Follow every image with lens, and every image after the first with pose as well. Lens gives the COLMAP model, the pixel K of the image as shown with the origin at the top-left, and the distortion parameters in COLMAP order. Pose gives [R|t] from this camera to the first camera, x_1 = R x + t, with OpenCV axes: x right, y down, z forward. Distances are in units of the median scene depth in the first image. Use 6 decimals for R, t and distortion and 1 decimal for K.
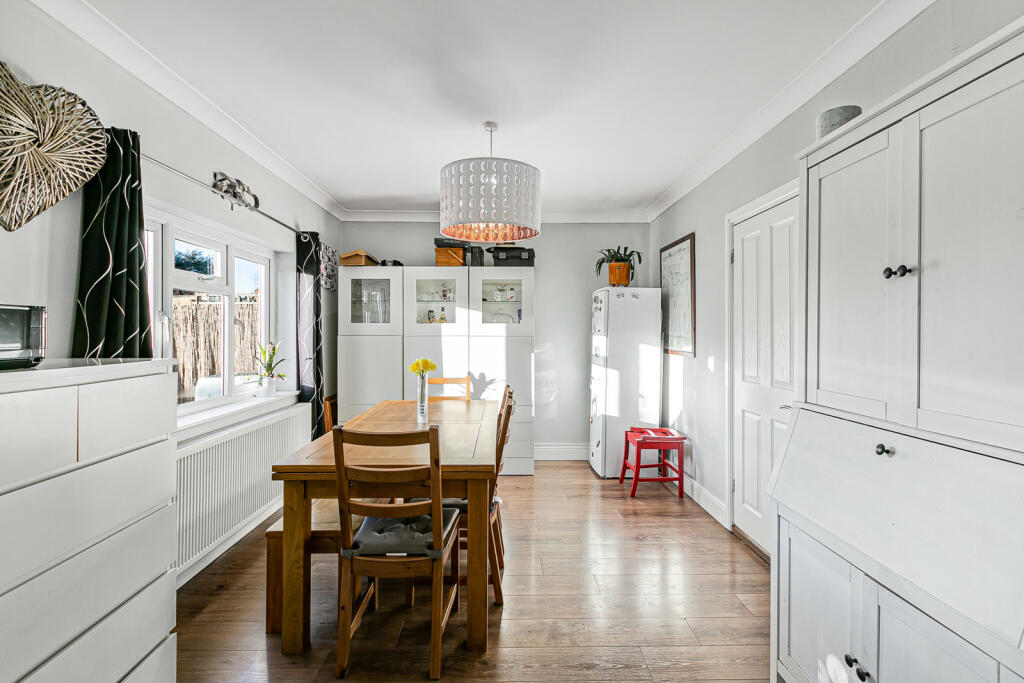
lens RADIAL K [[467.1, 0, 509.0], [0, 467.1, 334.8], [0, 0, 1]] dist [0.000360, -0.000366]
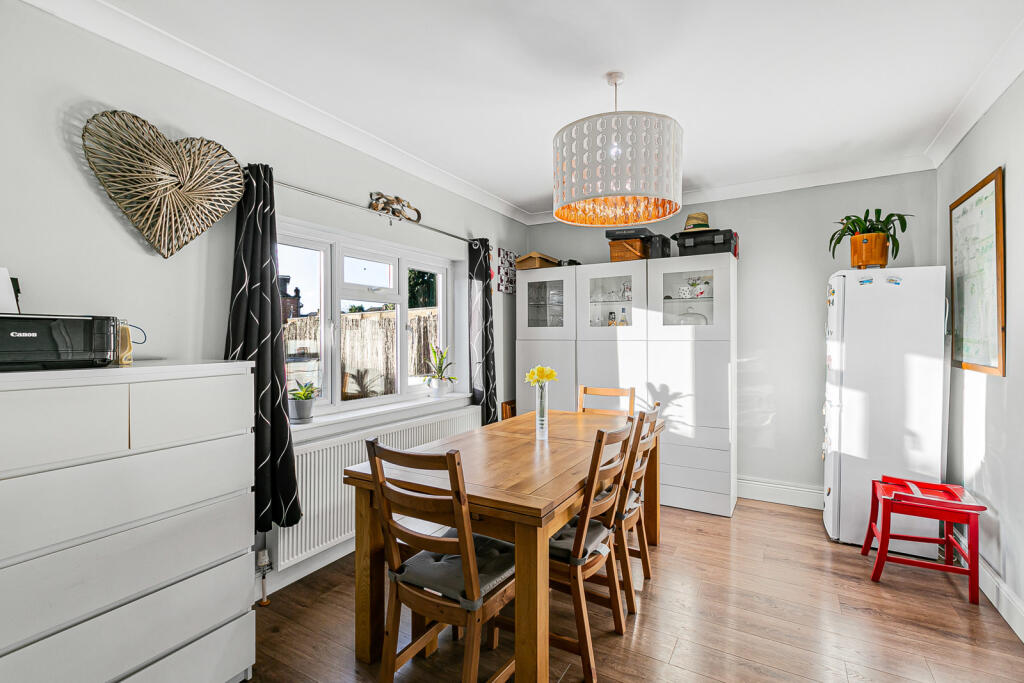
lens RADIAL K [[464.7, 0, 512.0], [0, 464.7, 341.5], [0, 0, 1]] dist [0.000857, 0.000014]
pose [[0.857438, 0.001051, -0.514587, 0.158675], [0.001670, 0.999987, 0.004825, -0.000092], [0.514585, -0.004996, 0.857425, 0.161593]]
